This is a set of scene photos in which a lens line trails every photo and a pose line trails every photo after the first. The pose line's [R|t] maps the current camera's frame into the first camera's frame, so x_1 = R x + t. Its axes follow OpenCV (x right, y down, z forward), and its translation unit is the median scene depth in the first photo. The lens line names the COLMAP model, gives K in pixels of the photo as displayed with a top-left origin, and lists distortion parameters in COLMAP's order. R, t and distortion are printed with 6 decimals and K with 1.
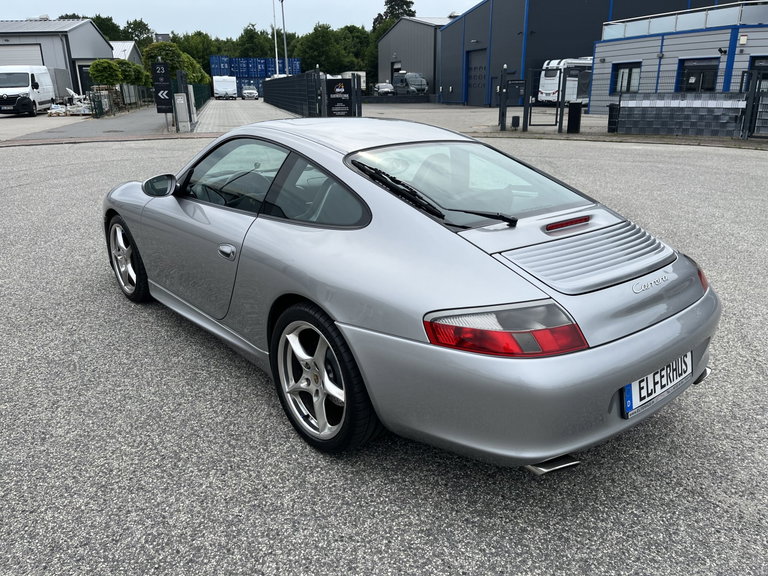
lens RADIAL K [[581.5, 0, 378.5], [0, 581.5, 300.6], [0, 0, 1]] dist [0.063983, -0.097157]
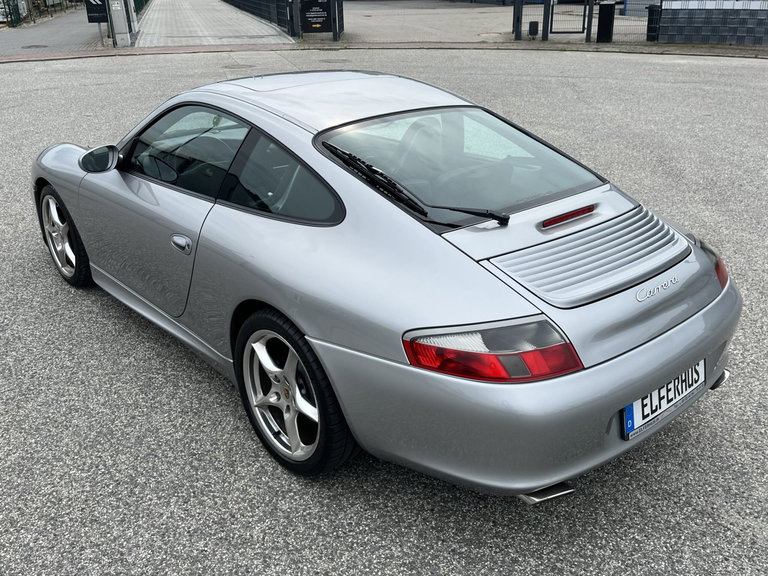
lens RADIAL K [[712.4, 0, 378.1], [0, 712.4, 294.2], [0, 0, 1]] dist [0.018737, 0.000000]
pose [[0.999821, -0.015080, 0.011454, 0.022598], [0.014255, 0.997516, 0.068989, -0.091612], [-0.012466, -0.068814, 0.997552, -0.075715]]
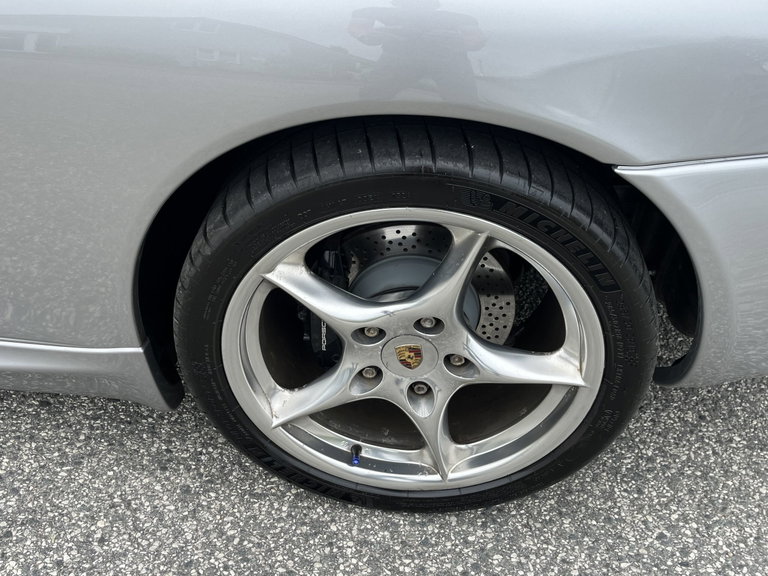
lens RADIAL K [[673.2, 0, 386.2], [0, 673.2, 289.6], [0, 0, 1]] dist [0.038766, -0.007069]
pose [[0.691670, -0.431195, 0.579364, -0.329508], [0.201710, 0.885621, 0.418317, -0.064569], [-0.693473, -0.172474, 0.699534, 0.765886]]
